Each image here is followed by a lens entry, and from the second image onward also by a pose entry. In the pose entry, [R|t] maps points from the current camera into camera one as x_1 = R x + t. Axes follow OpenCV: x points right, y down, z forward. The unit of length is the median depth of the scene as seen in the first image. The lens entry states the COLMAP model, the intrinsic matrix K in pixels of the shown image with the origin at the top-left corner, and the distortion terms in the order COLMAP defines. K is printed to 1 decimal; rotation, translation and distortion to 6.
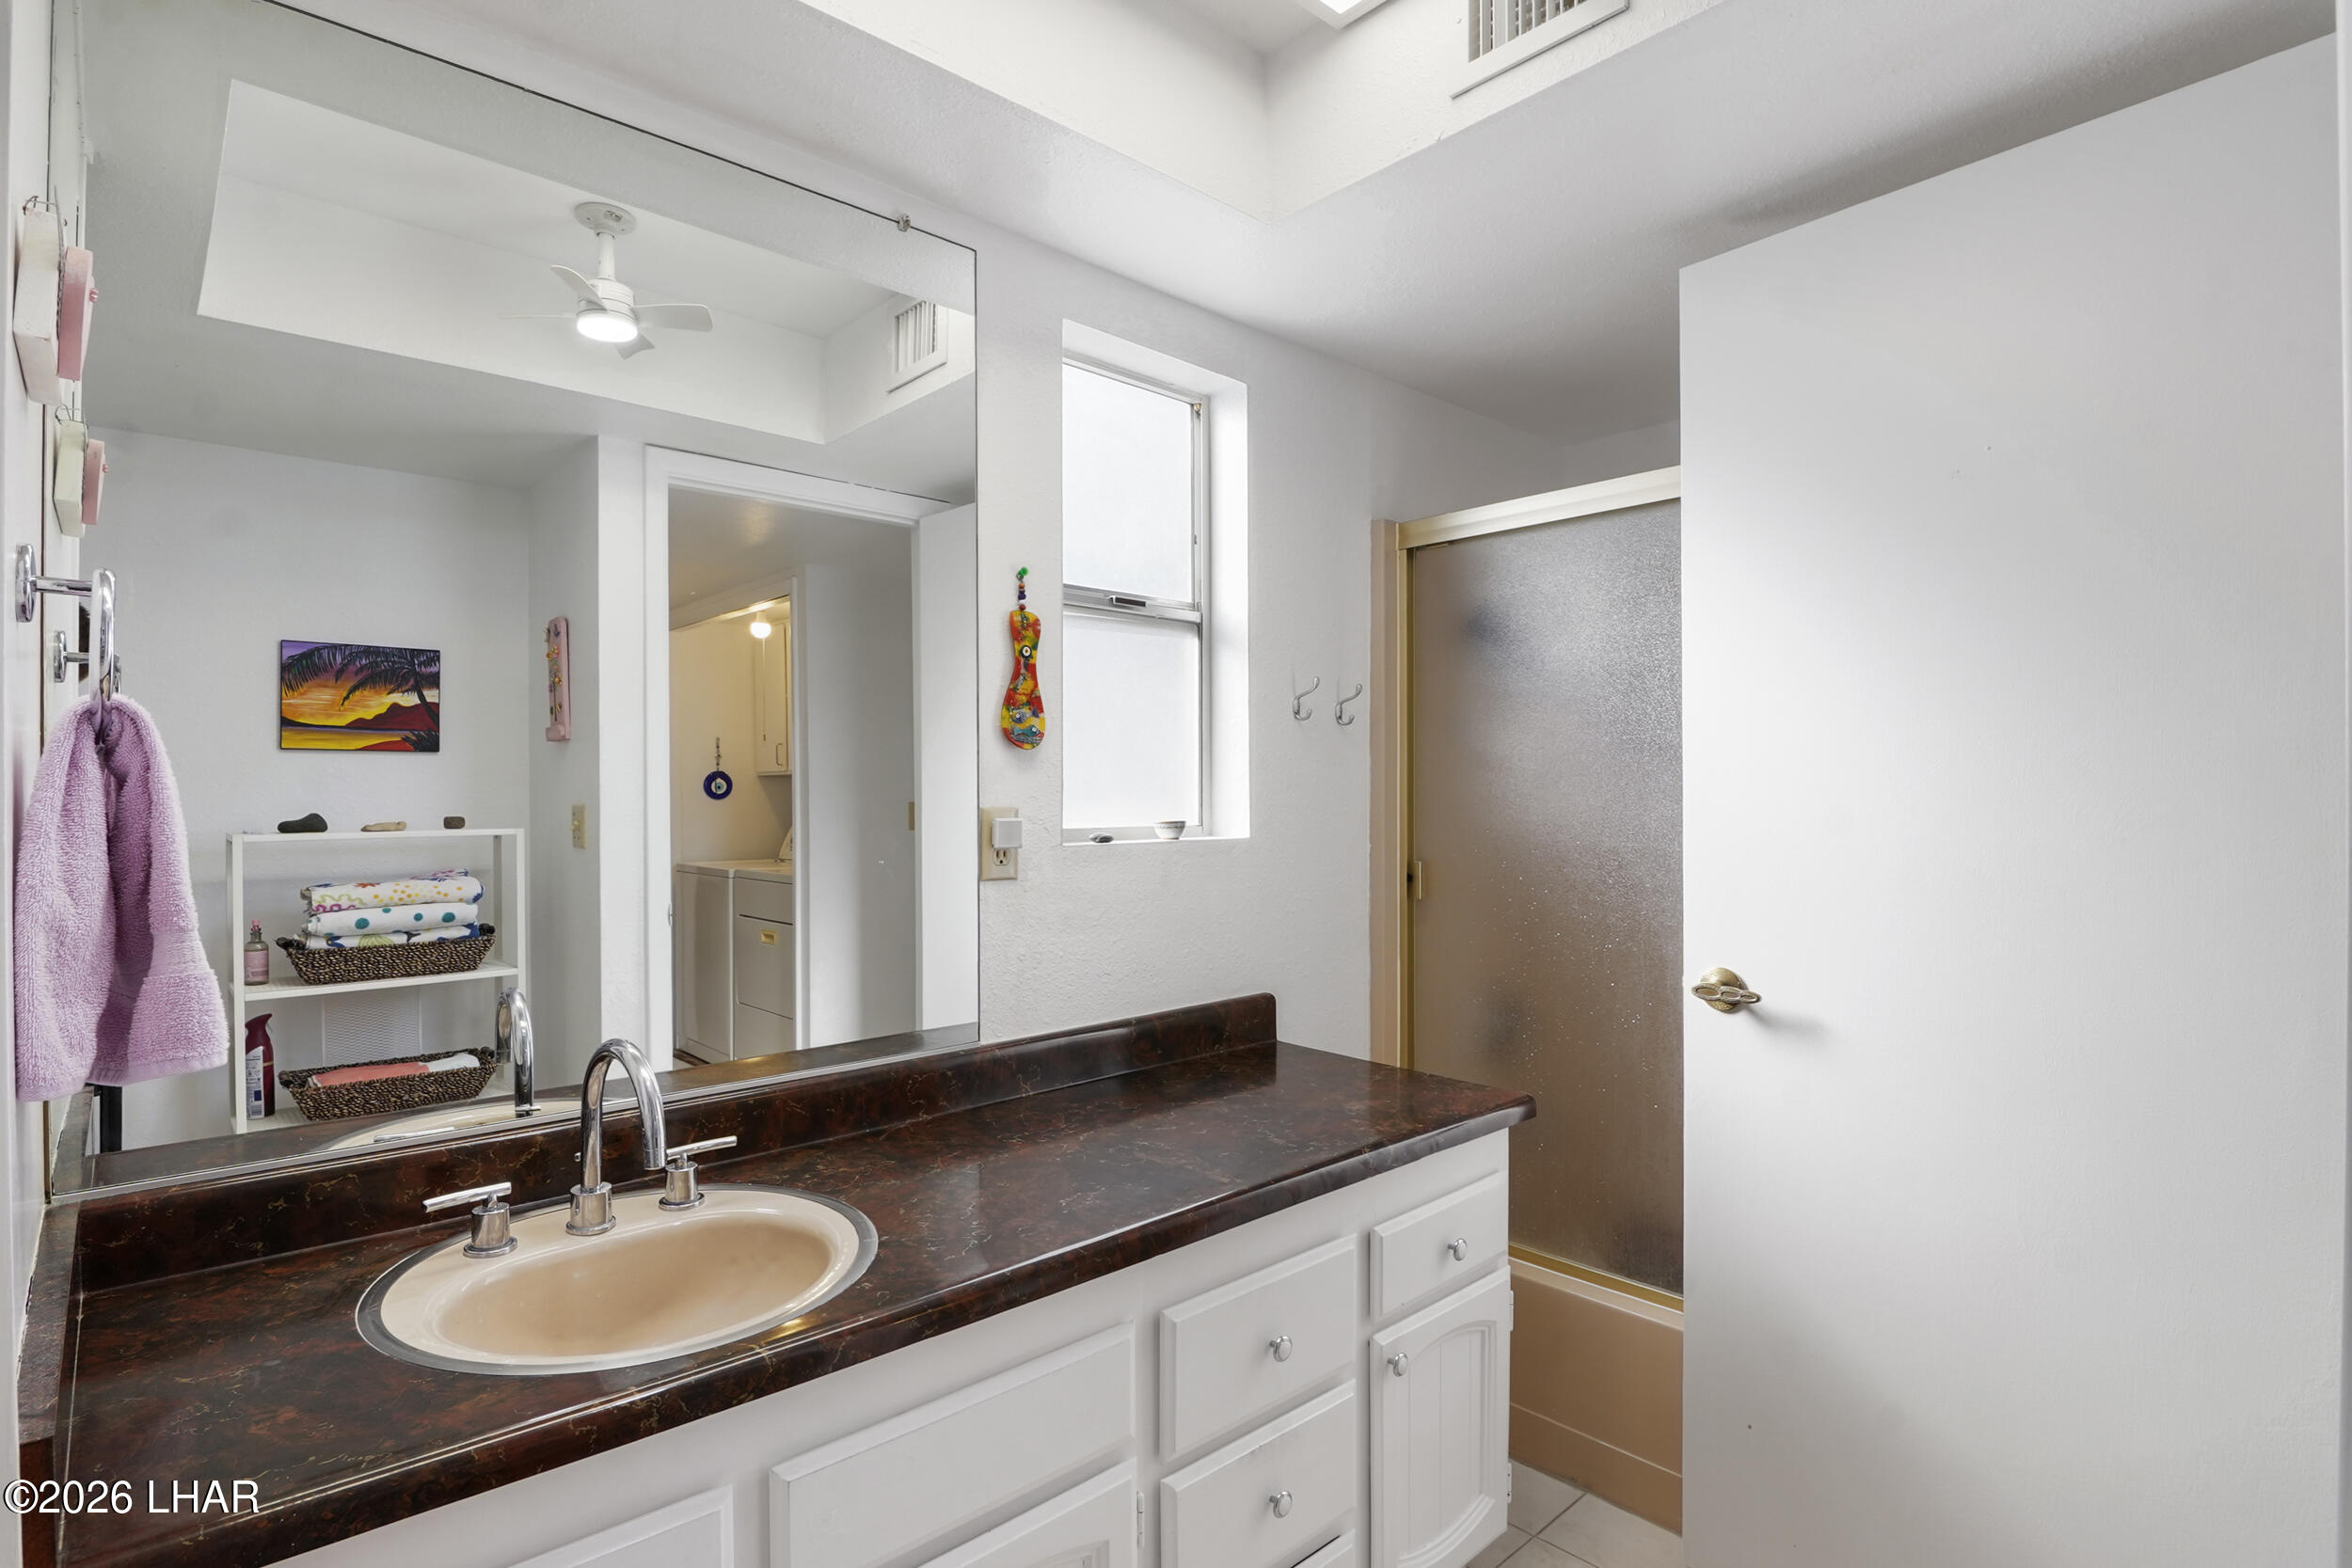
lens RADIAL K [[1157.5, 0, 1179.8], [0, 1157.5, 795.1], [0, 0, 1]] dist [-0.024321, -0.000637]
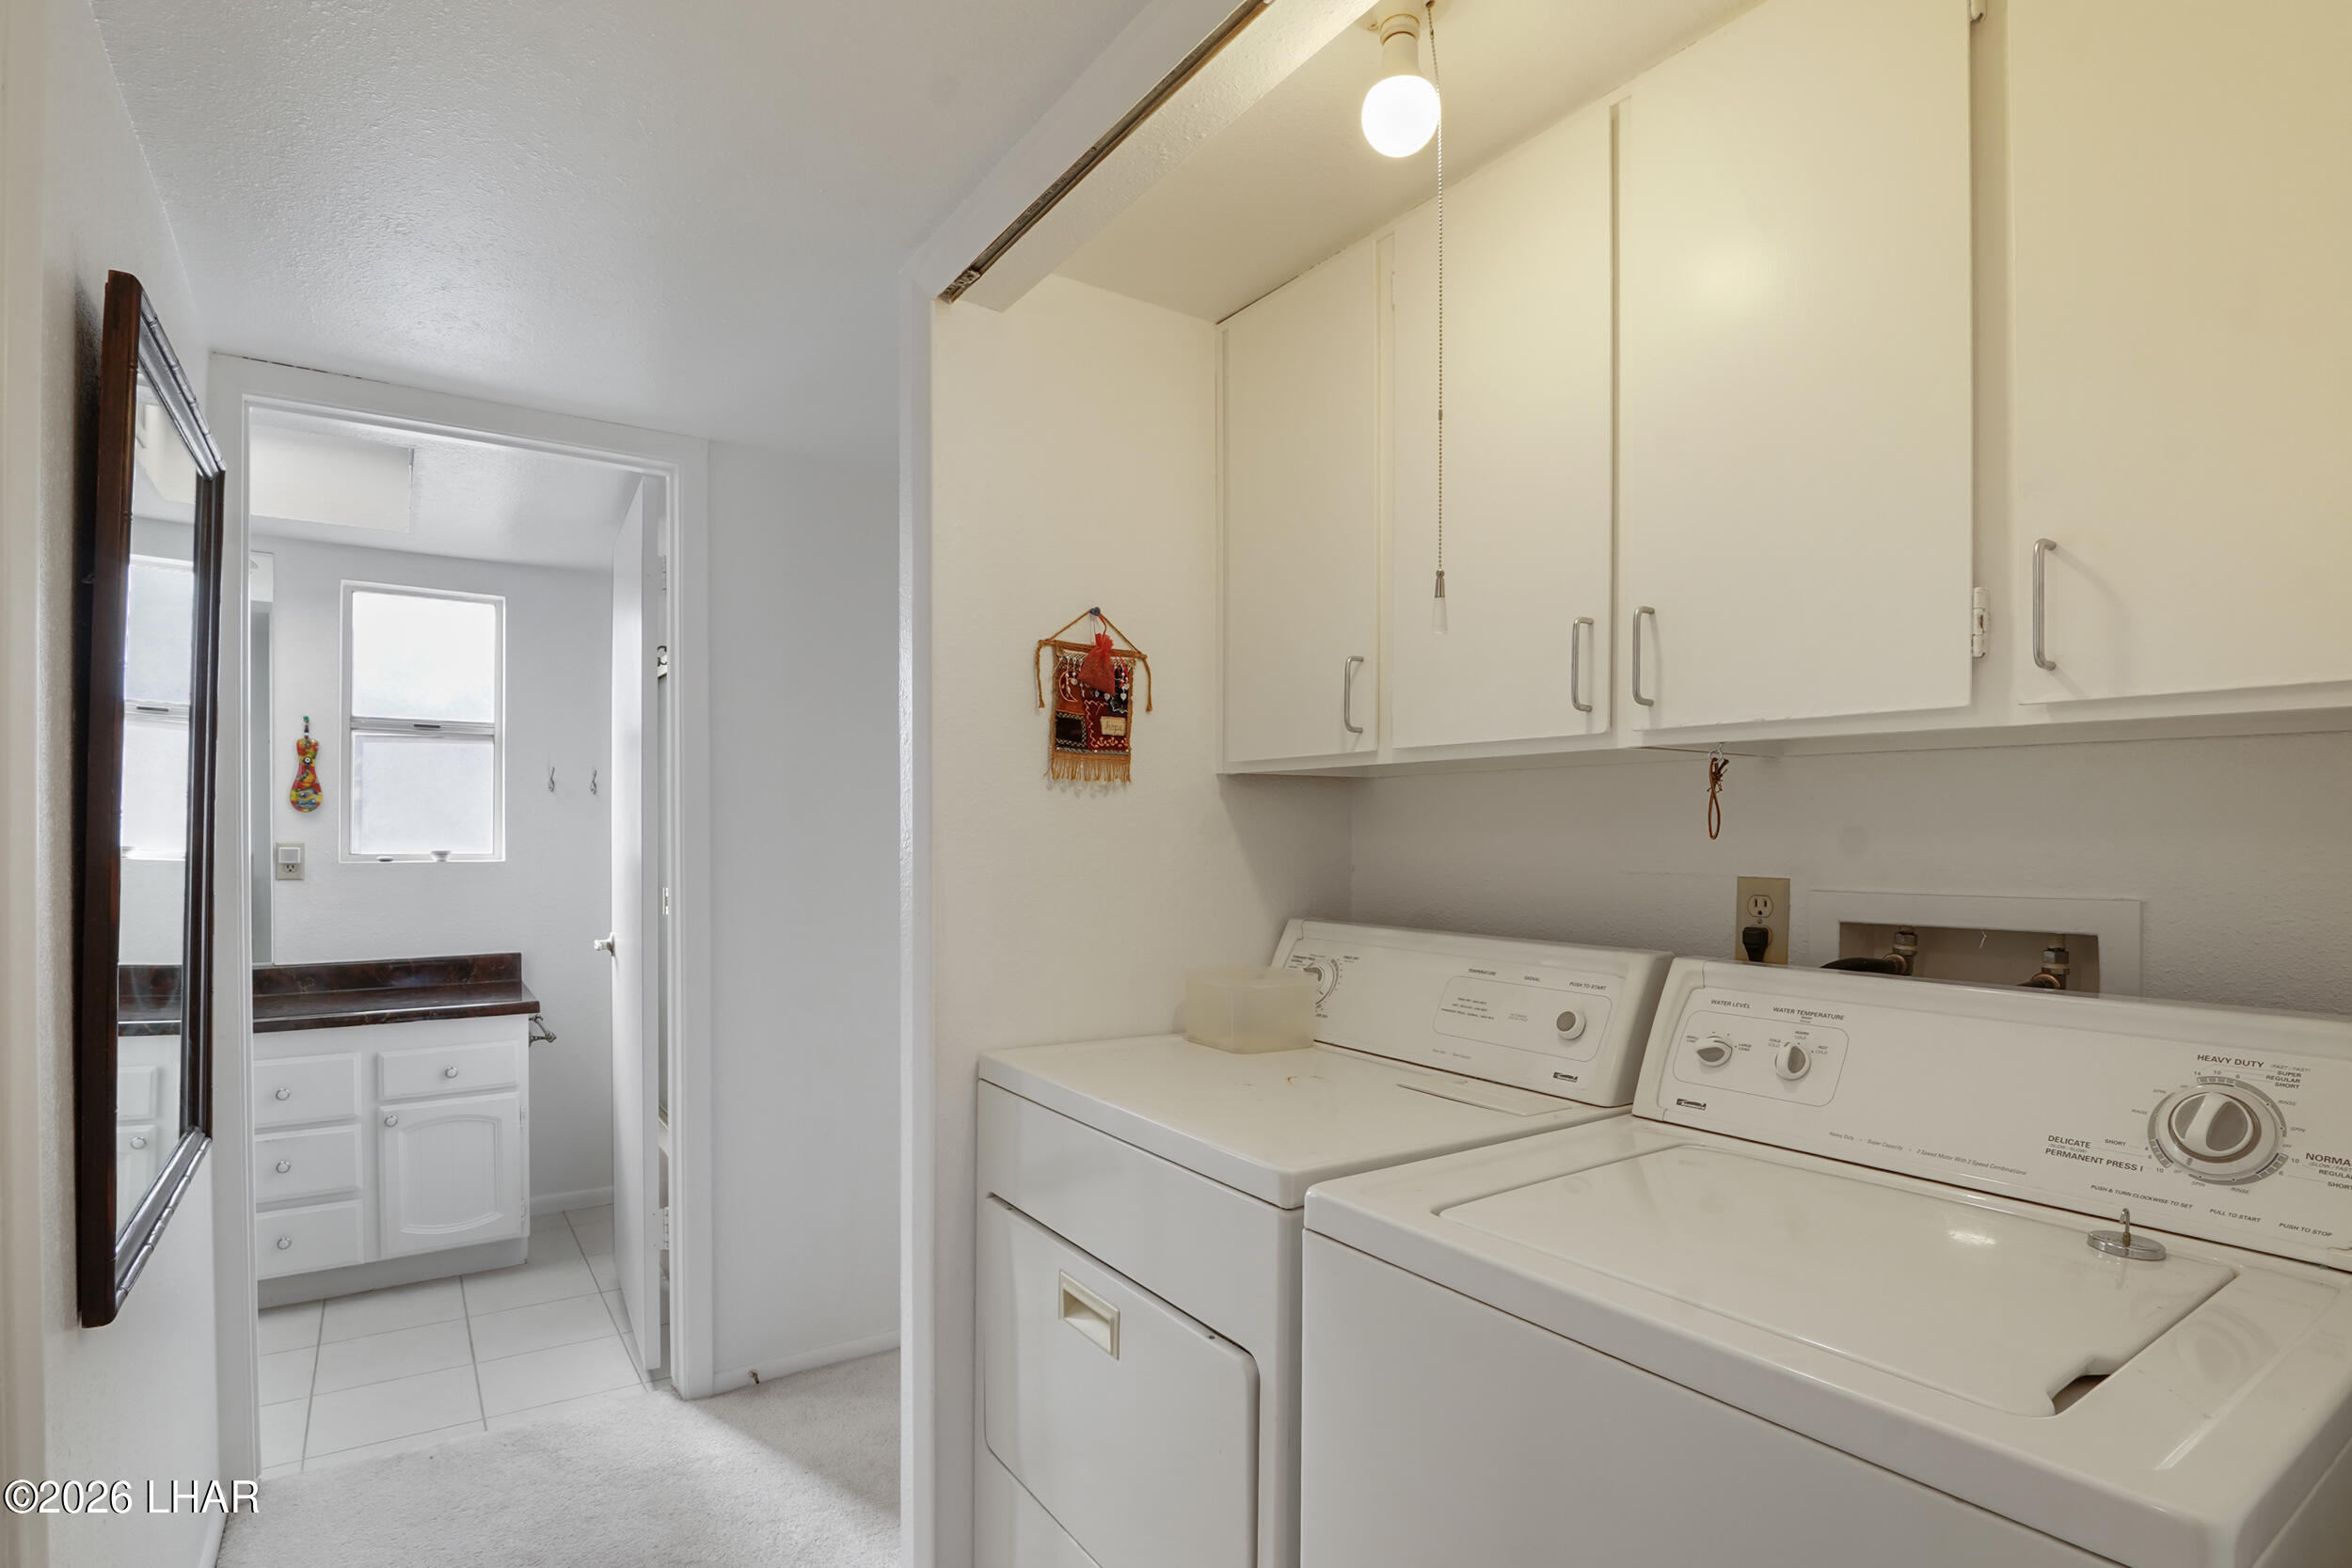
lens RADIAL K [[1157.5, 0, 1152.2], [0, 1157.5, 842.7], [0, 0, 1]] dist [-0.024321, -0.000637]
pose [[0.986399, 0.003569, -0.164331, 1.552146], [-0.003325, 0.999993, 0.001763, 0.003767], [0.164336, -0.001193, 0.986404, -0.628096]]
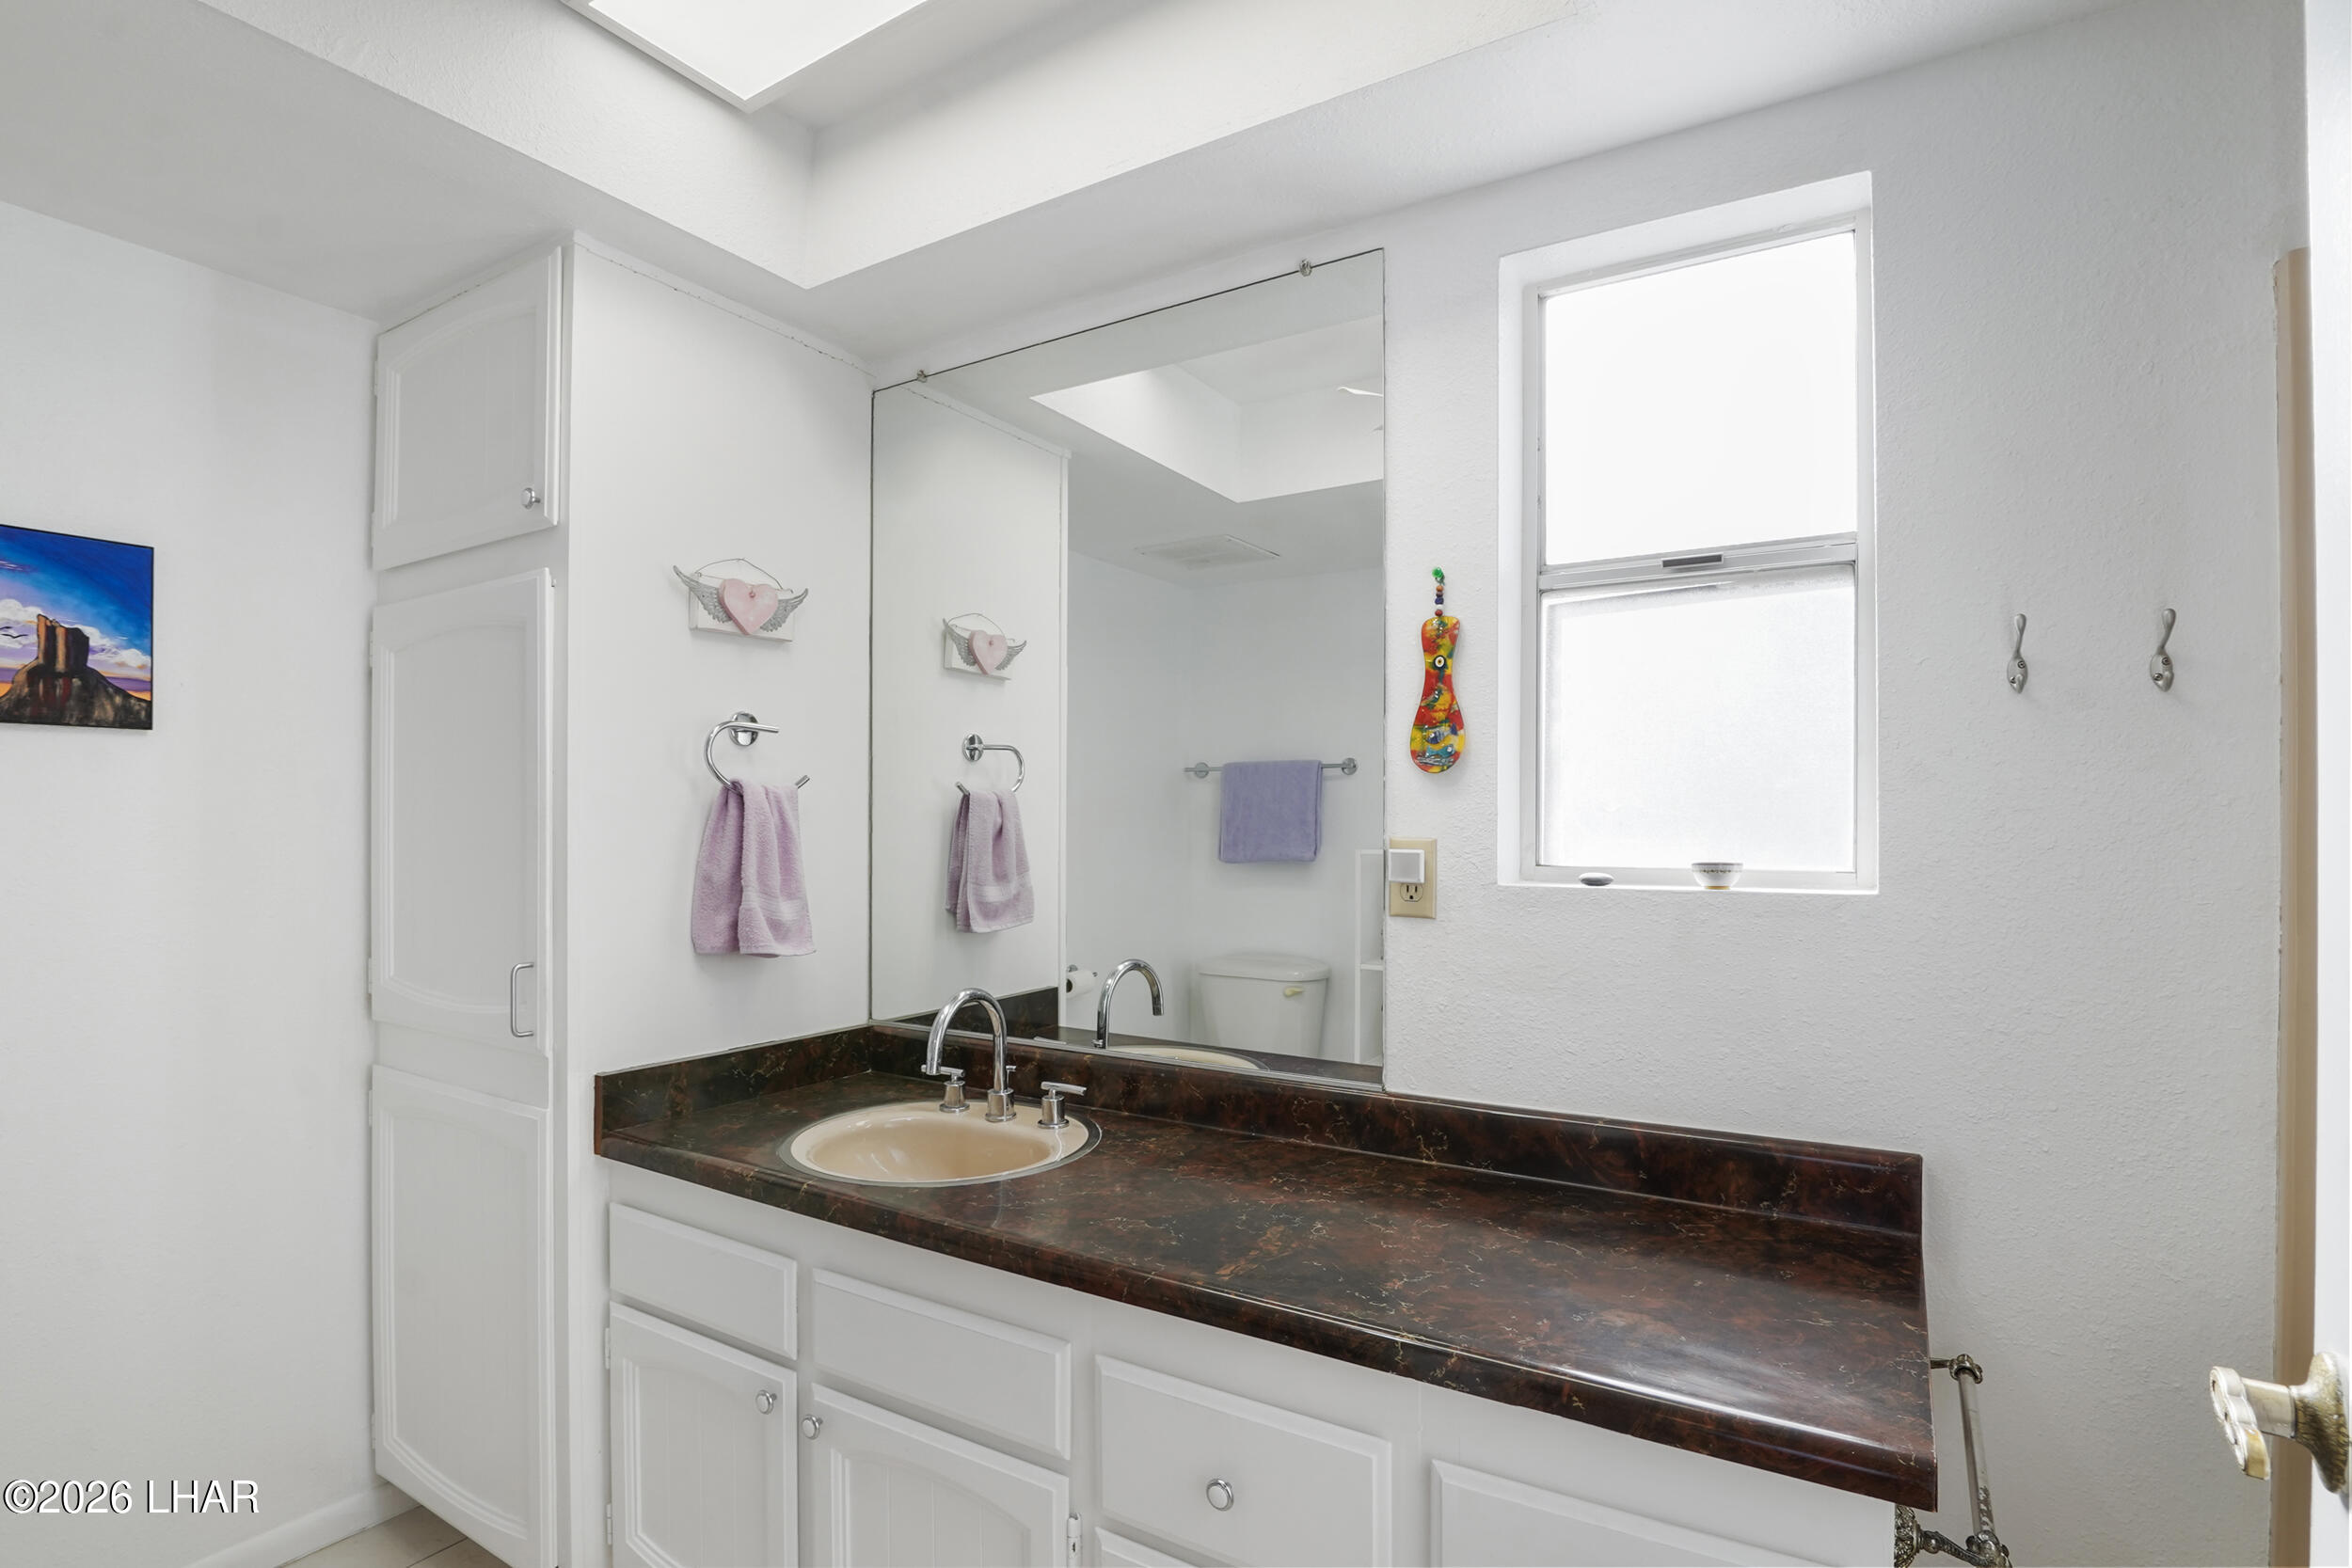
lens RADIAL K [[1157.5, 0, 1177.8], [0, 1157.5, 813.3], [0, 0, 1]] dist [-0.024321, -0.000637]
pose [[0.259894, -0.003575, -0.965630, 0.671331], [-0.002818, 0.999986, -0.004461, -0.003790], [0.965633, 0.003880, 0.259881, 0.577702]]
